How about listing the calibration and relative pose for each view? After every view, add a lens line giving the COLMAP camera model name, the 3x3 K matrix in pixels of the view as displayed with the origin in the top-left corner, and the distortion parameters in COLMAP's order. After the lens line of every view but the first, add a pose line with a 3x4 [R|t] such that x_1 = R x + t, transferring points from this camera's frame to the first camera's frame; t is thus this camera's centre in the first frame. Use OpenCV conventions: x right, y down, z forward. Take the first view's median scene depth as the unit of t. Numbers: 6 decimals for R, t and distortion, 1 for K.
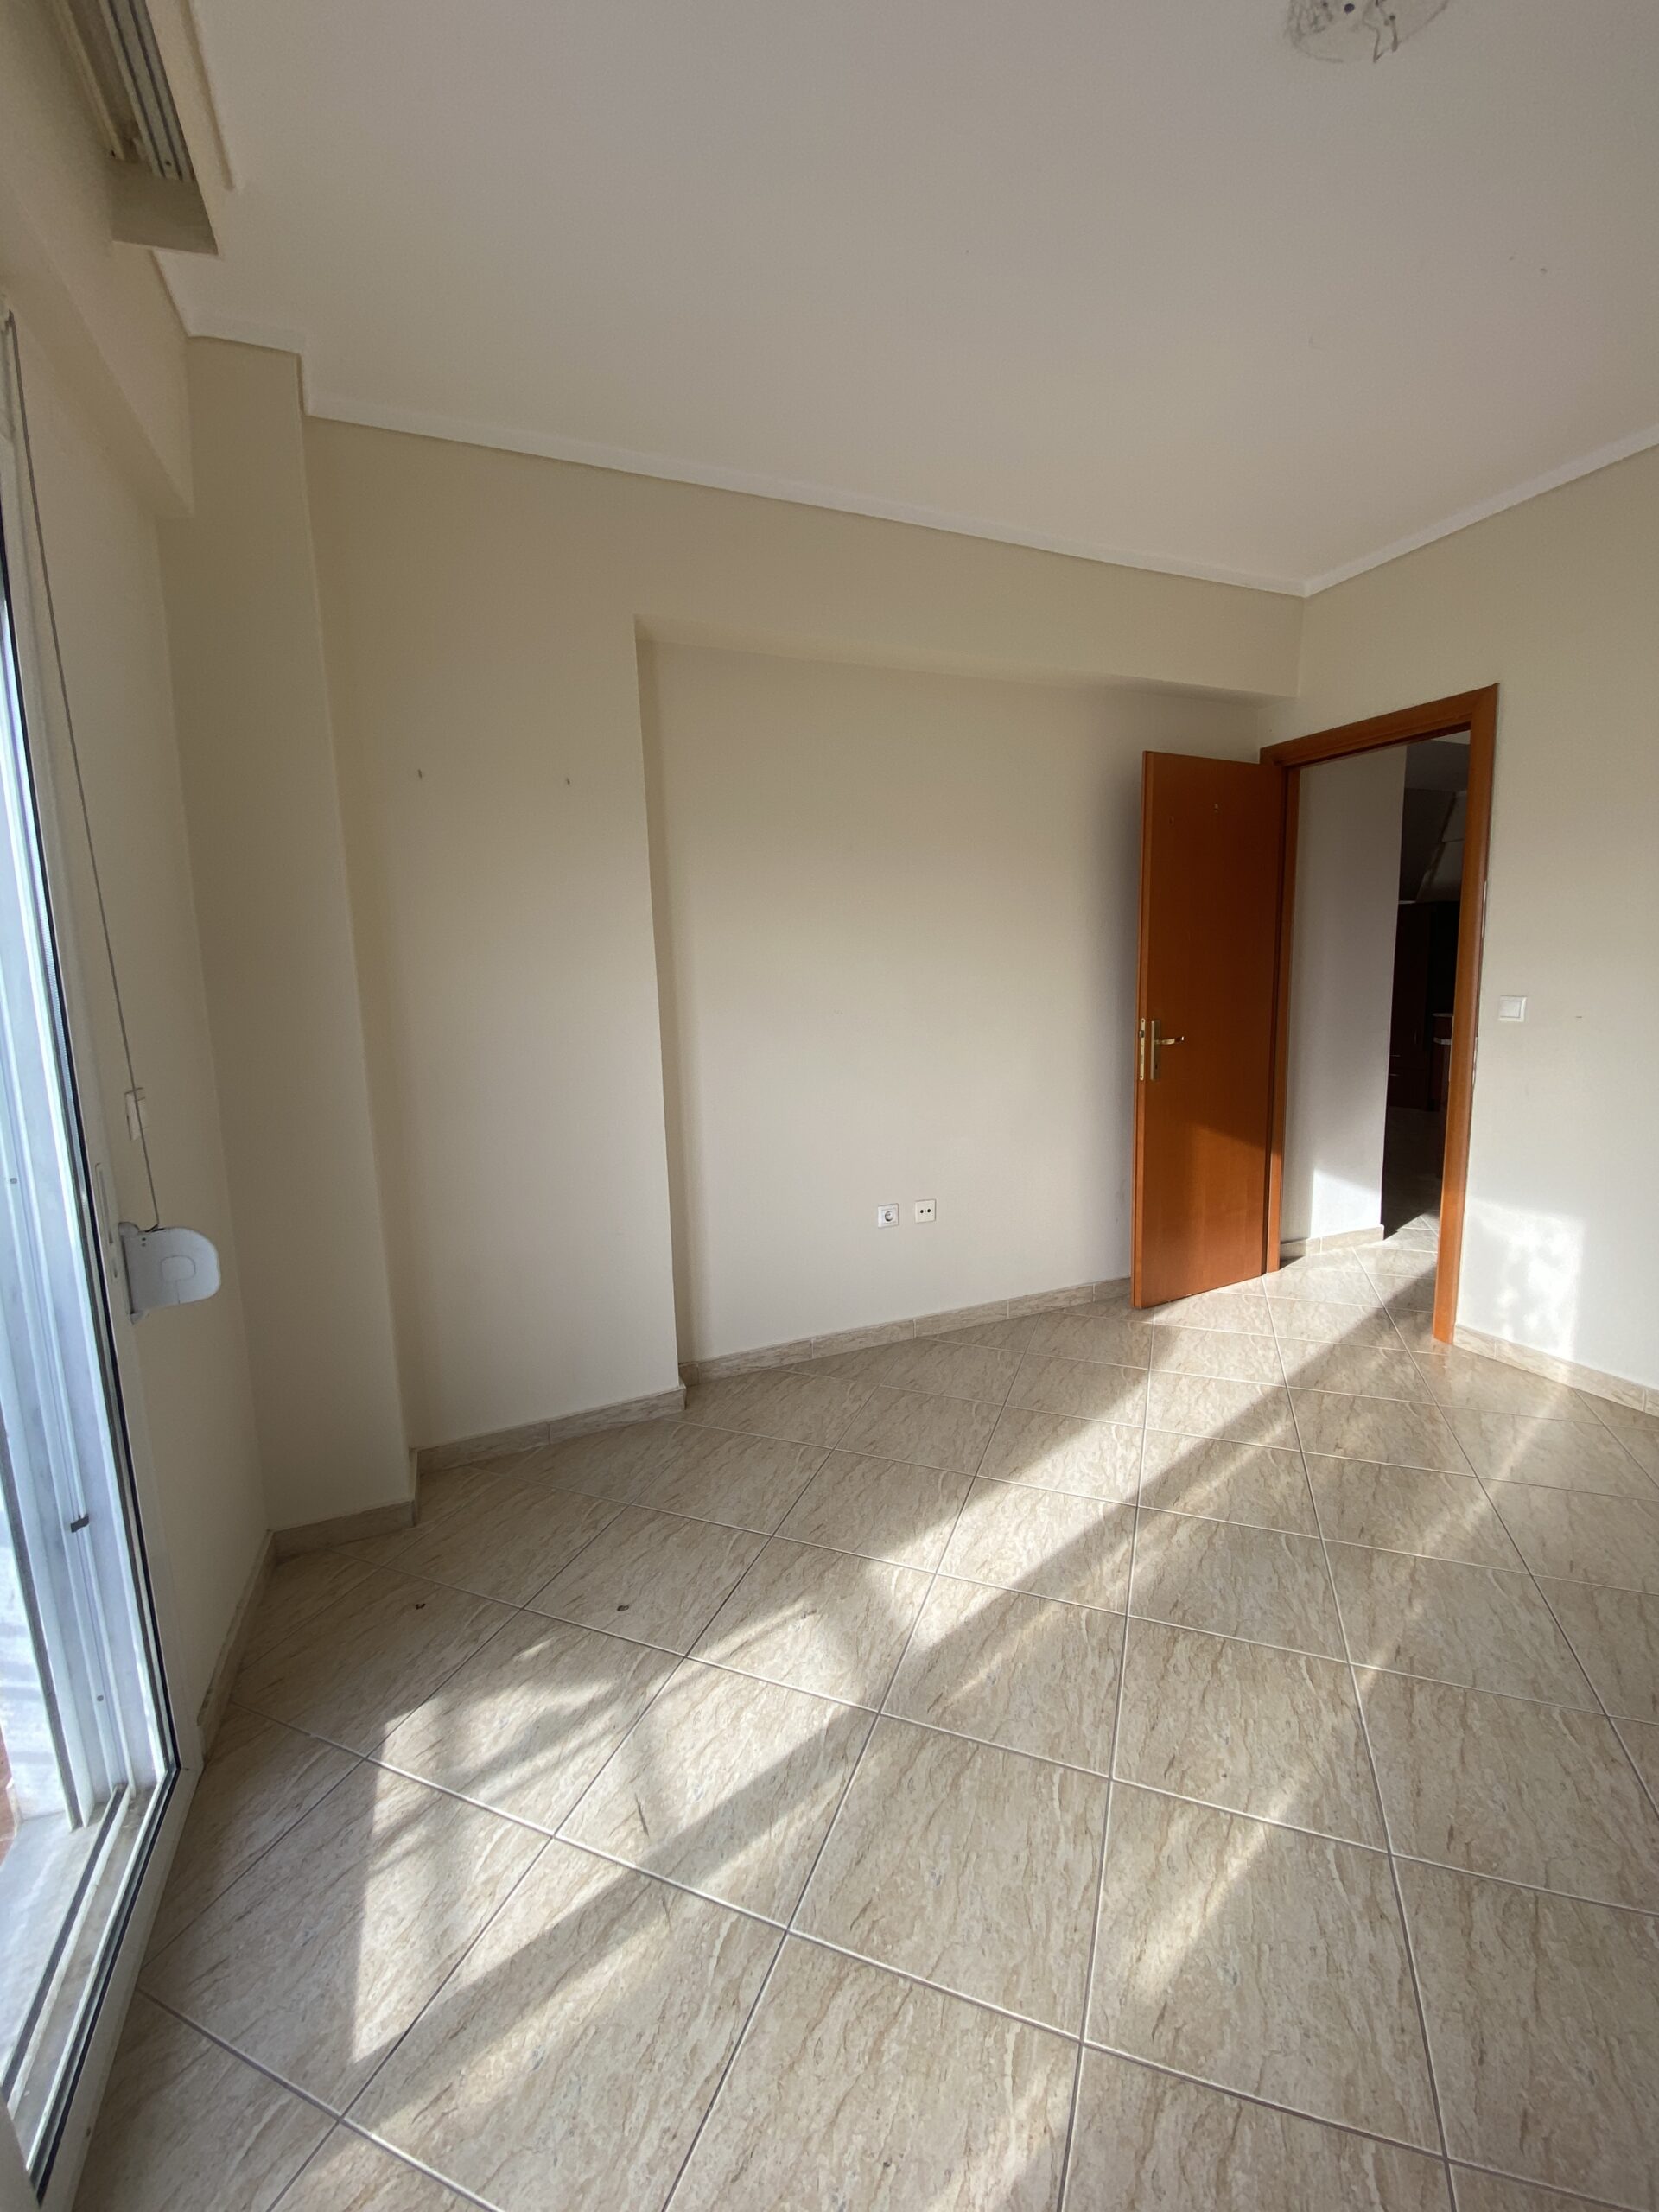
lens RADIAL K [[893.0, 0, 832.0], [0, 893.0, 1101.9], [0, 0, 1]] dist [0.021754, -0.020686]
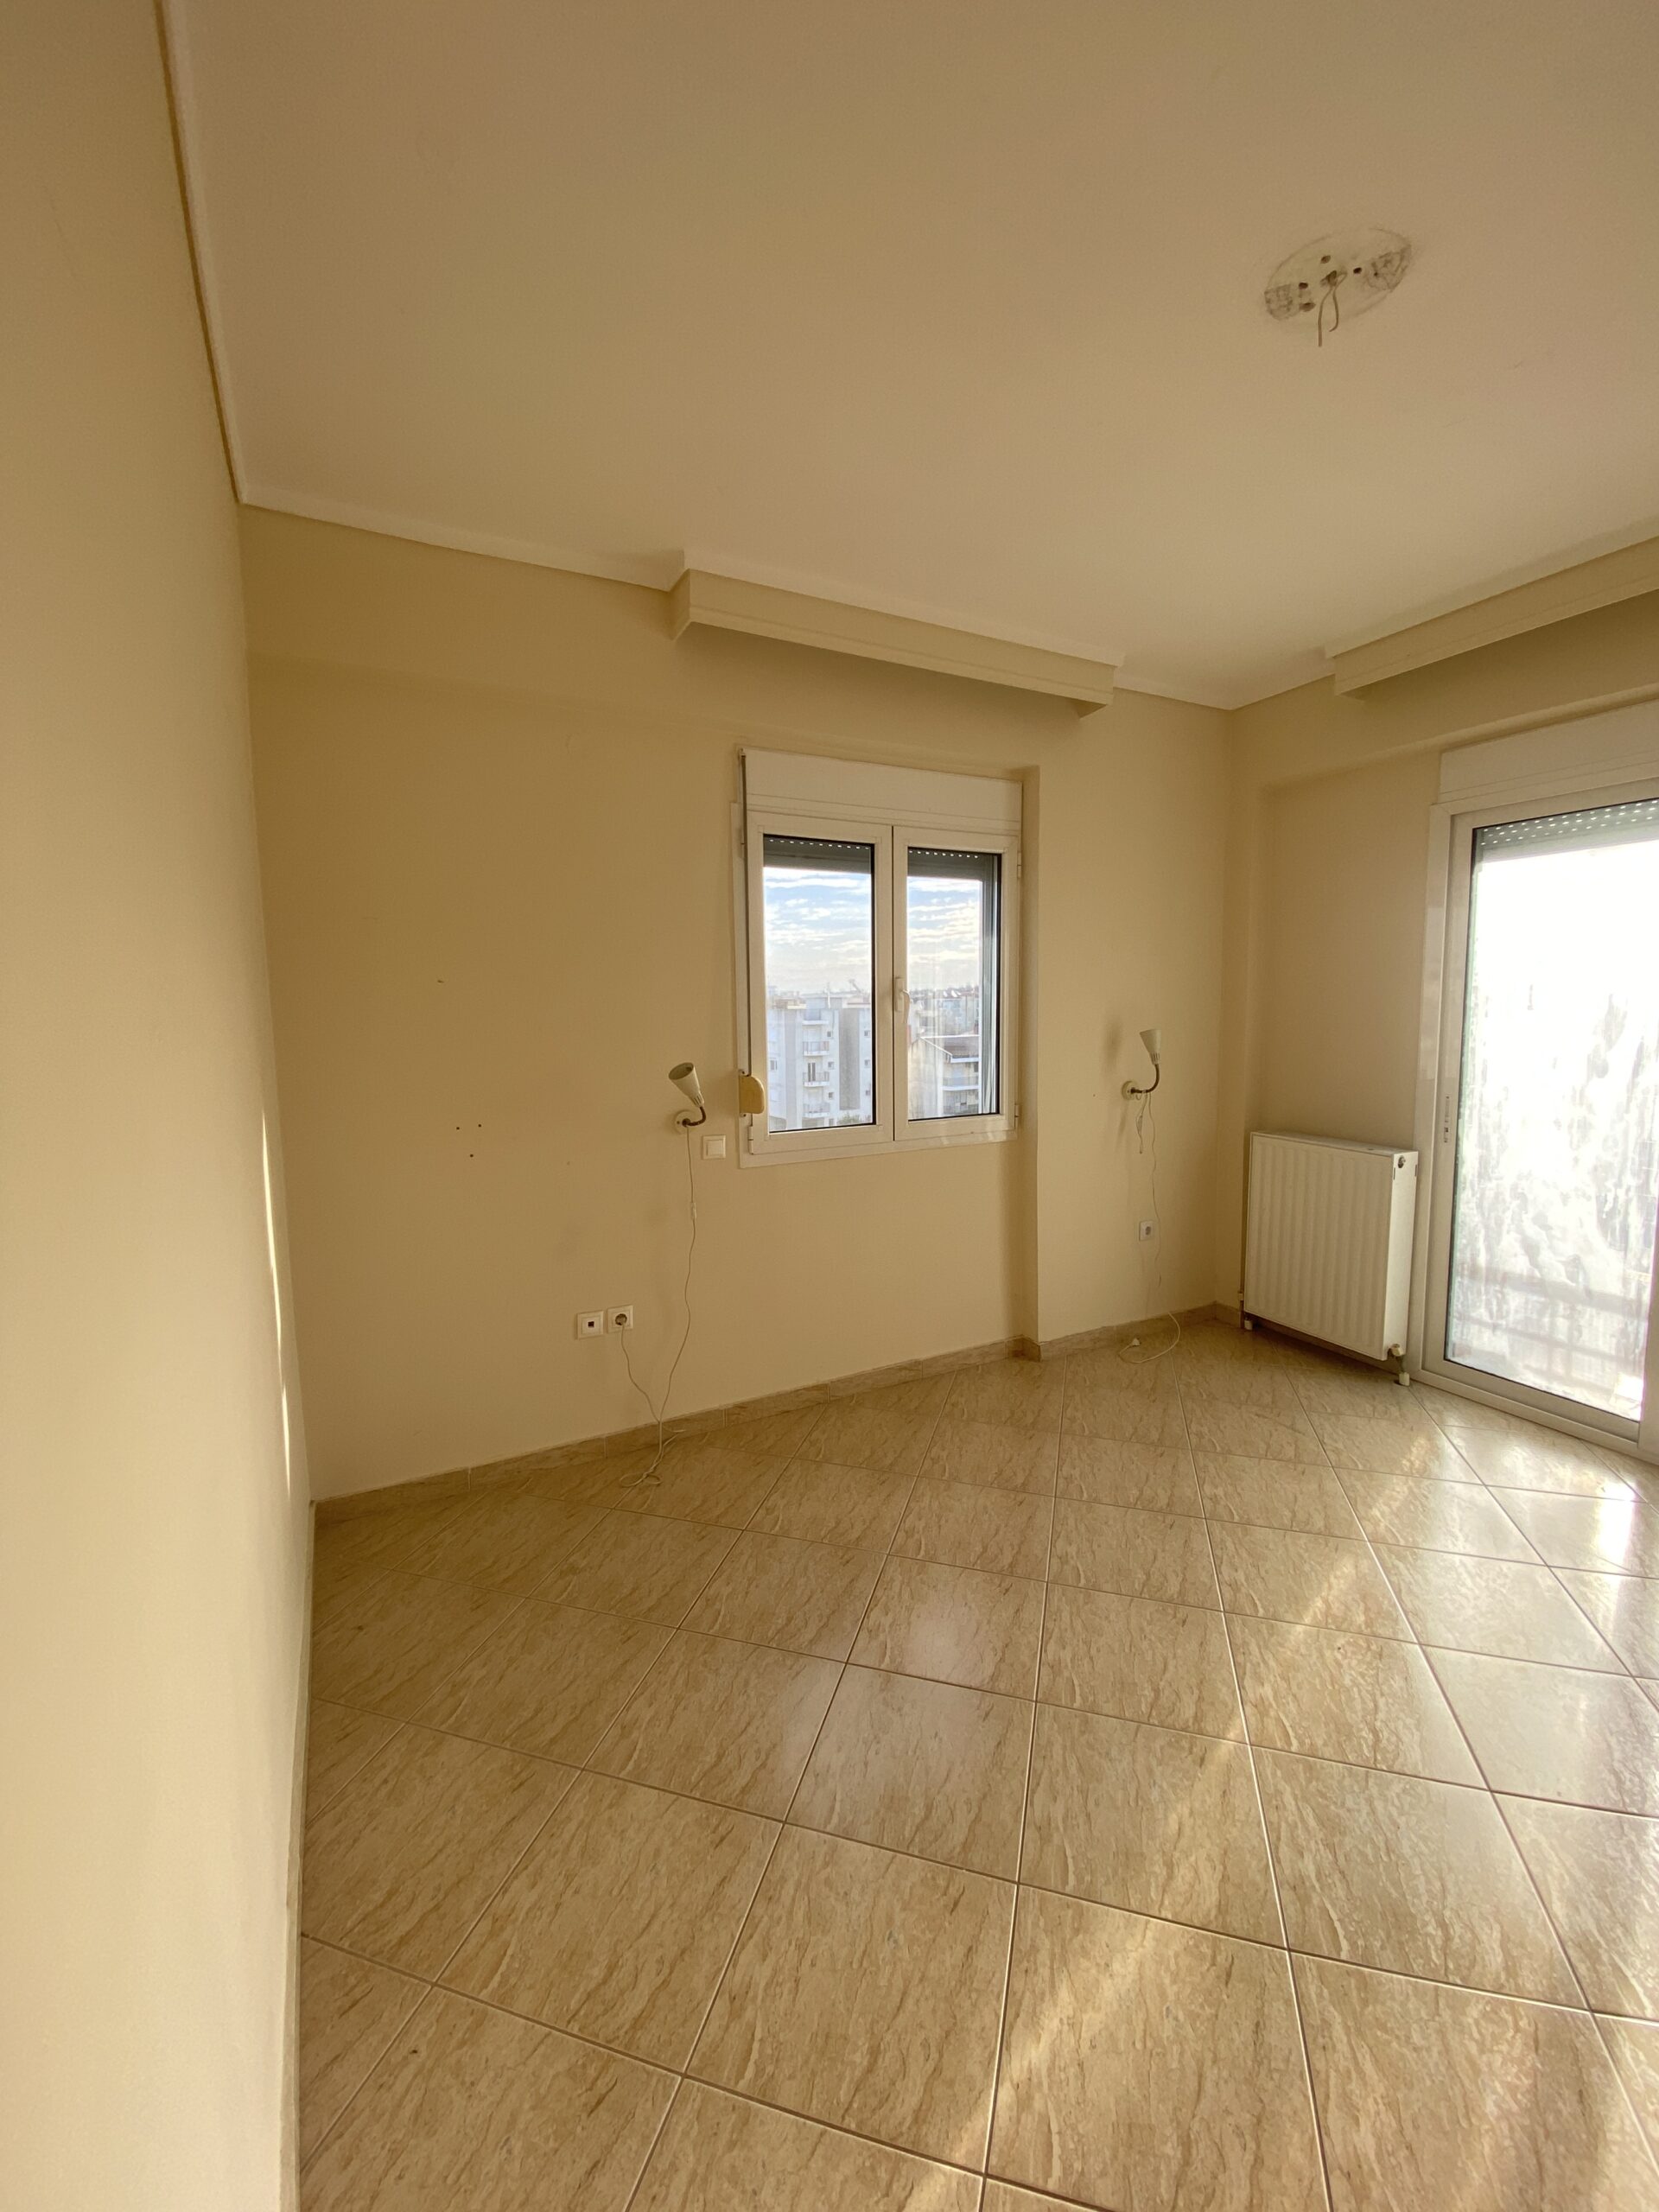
lens RADIAL K [[893.0, 0, 832.0], [0, 893.0, 1101.9], [0, 0, 1]] dist [0.021754, -0.020686]
pose [[-0.995440, 0.051287, -0.080431, 1.046531], [0.030346, 0.969623, 0.242715, -0.324332], [0.090436, 0.239167, -0.966758, 1.691363]]
